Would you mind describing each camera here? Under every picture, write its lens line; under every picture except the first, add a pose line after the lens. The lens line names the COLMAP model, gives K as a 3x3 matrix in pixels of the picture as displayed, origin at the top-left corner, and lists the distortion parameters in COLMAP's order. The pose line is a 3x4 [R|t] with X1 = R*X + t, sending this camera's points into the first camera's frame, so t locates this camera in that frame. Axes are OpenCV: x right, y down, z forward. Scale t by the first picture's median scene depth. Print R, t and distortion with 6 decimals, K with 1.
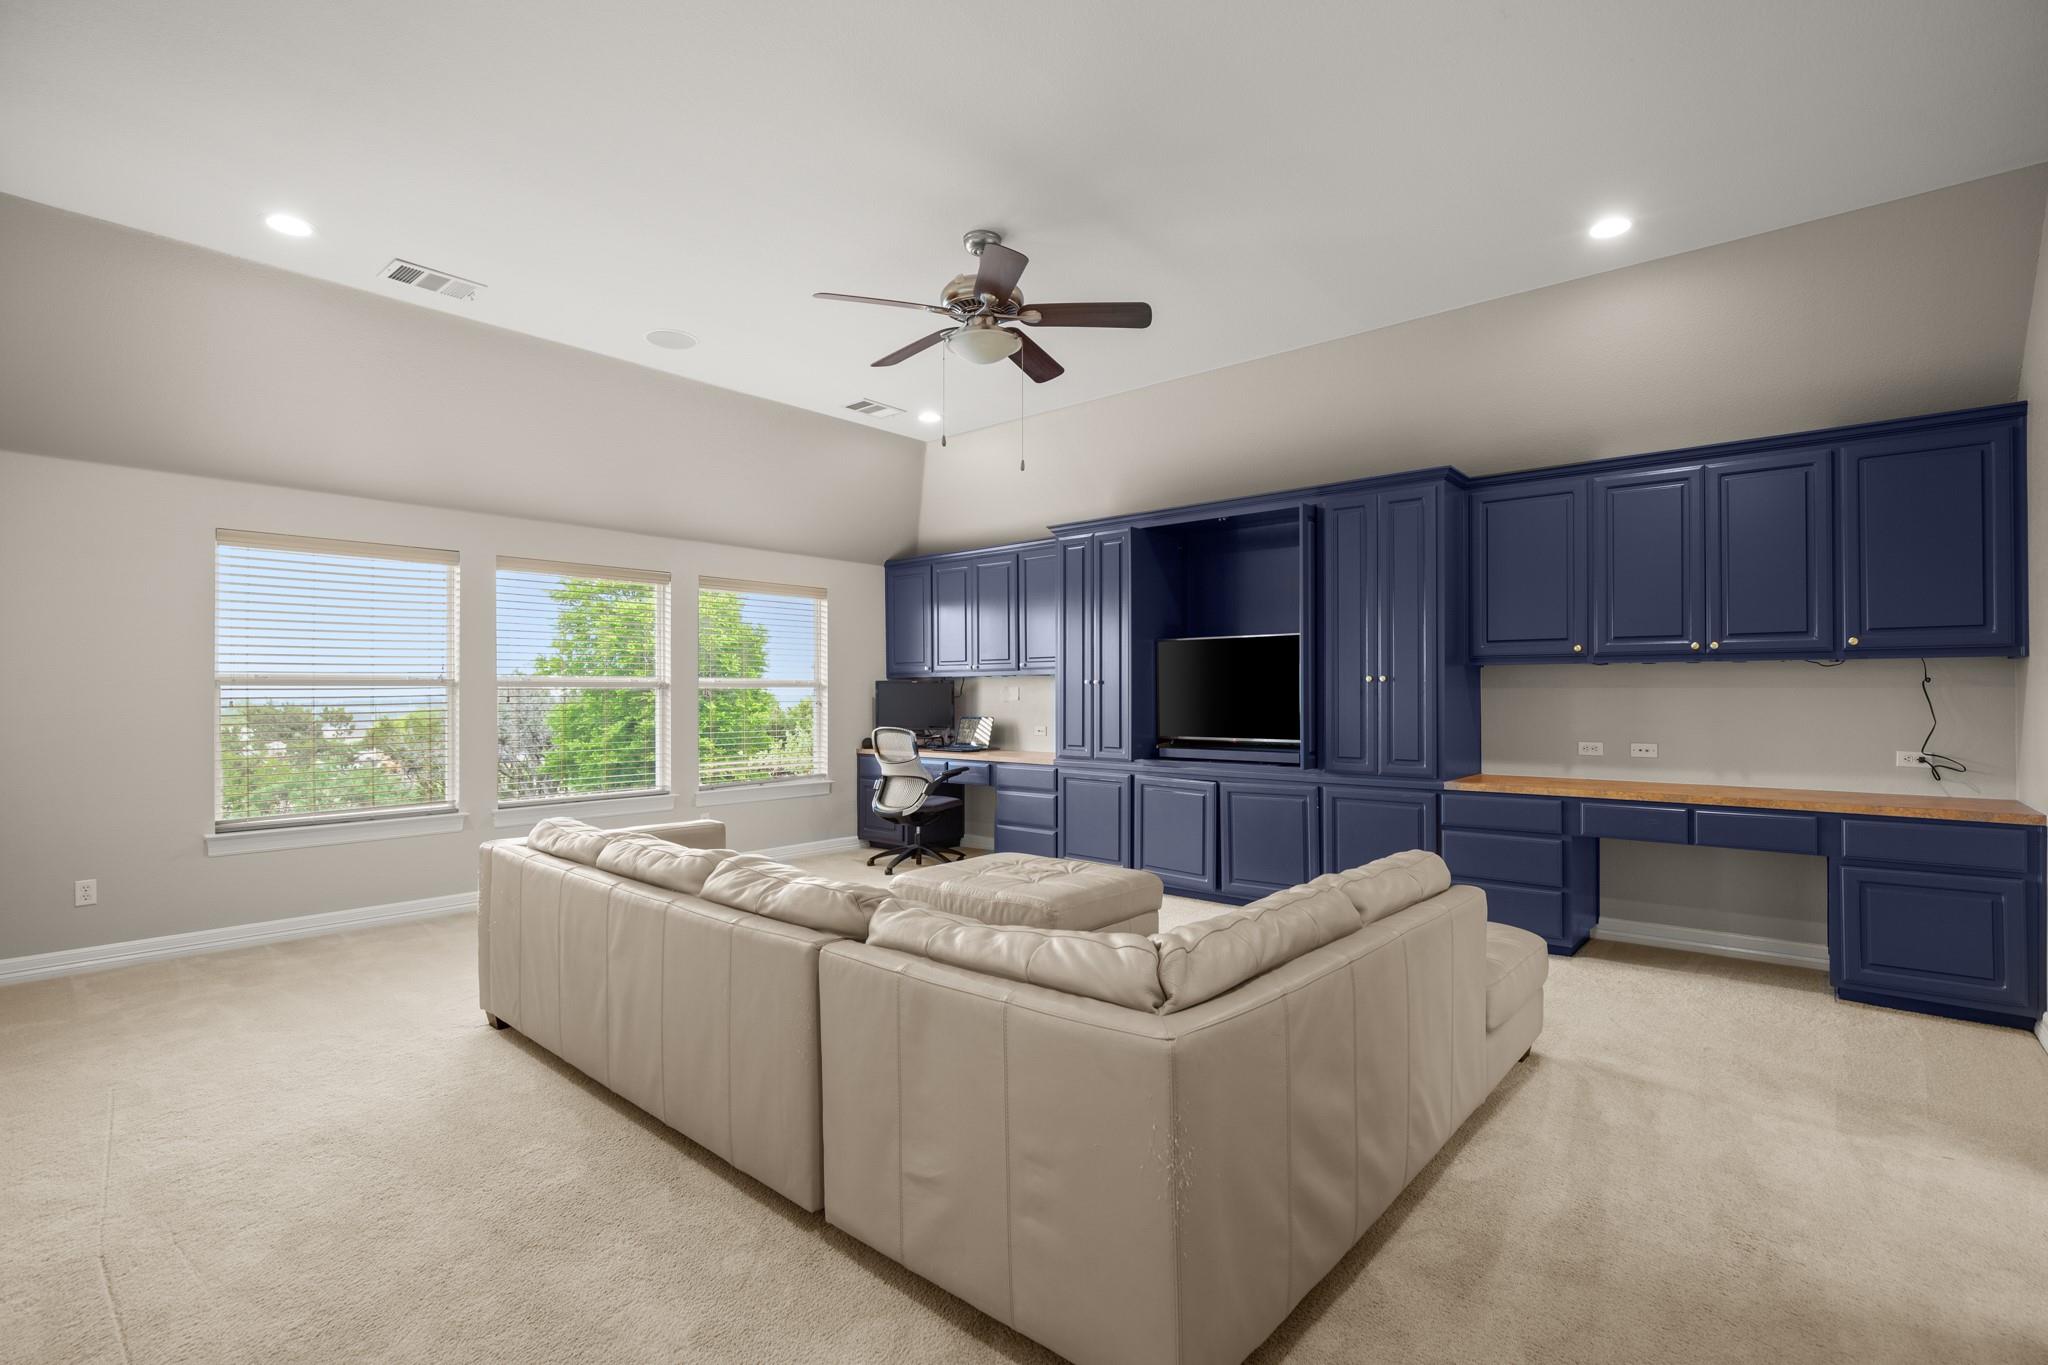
lens RADIAL K [[985.9, 0, 1025.5], [0, 985.9, 679.7], [0, 0, 1]] dist [-0.001711, 0.001179]
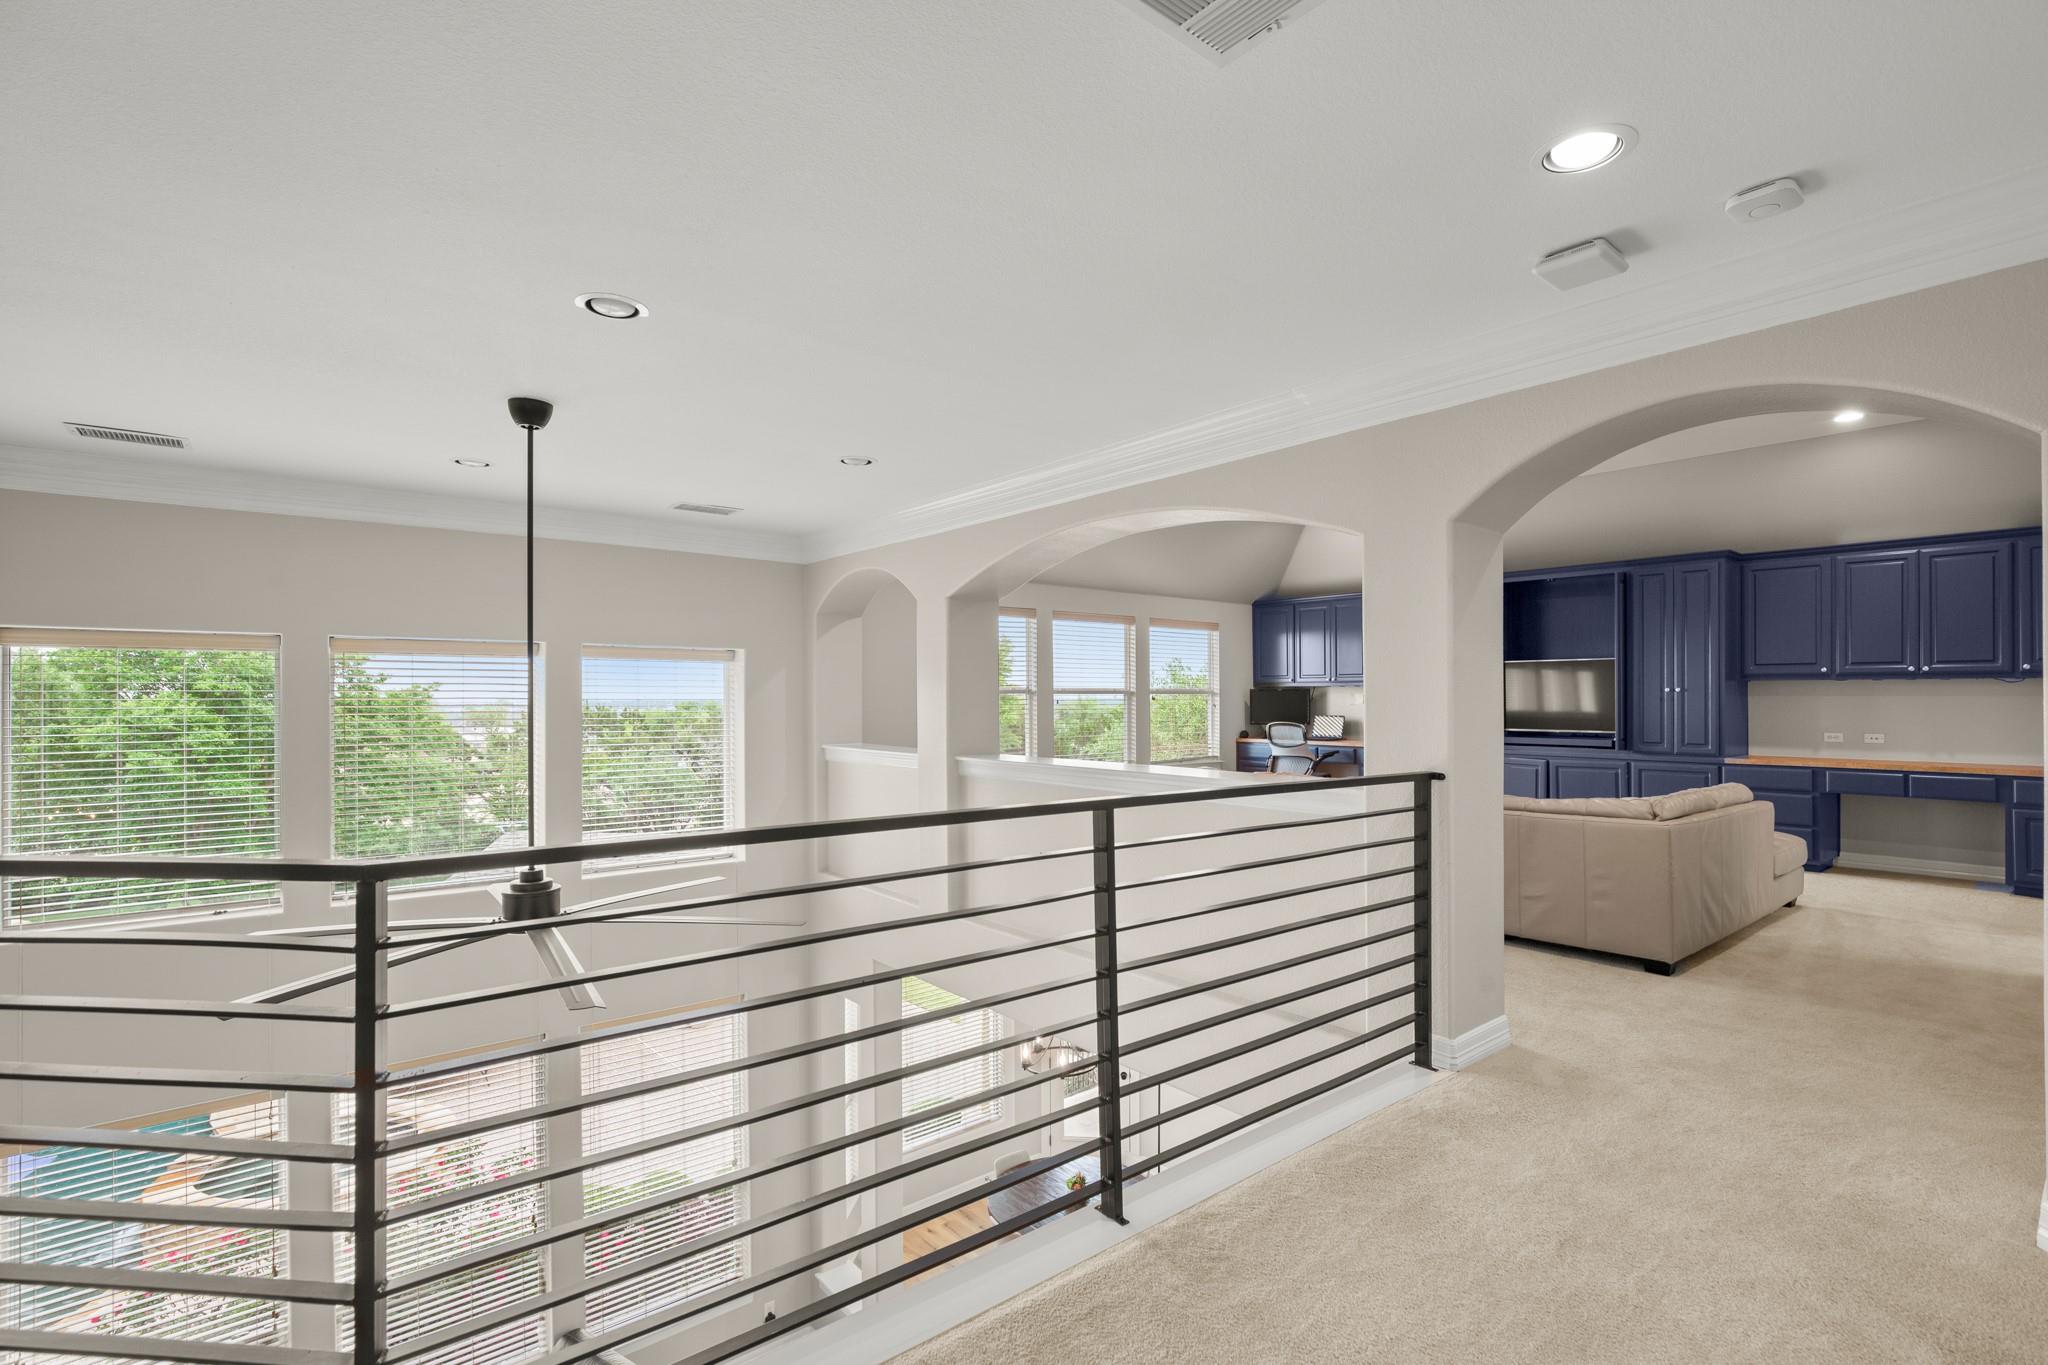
lens RADIAL K [[985.9, 0, 1015.7], [0, 985.9, 688.7], [0, 0, 1]] dist [-0.001711, 0.001179]
pose [[0.986021, 0.000282, -0.166620, -0.379010], [0.000611, 0.999986, 0.005308, -0.011048], [0.166619, -0.005336, 0.986007, -0.642681]]
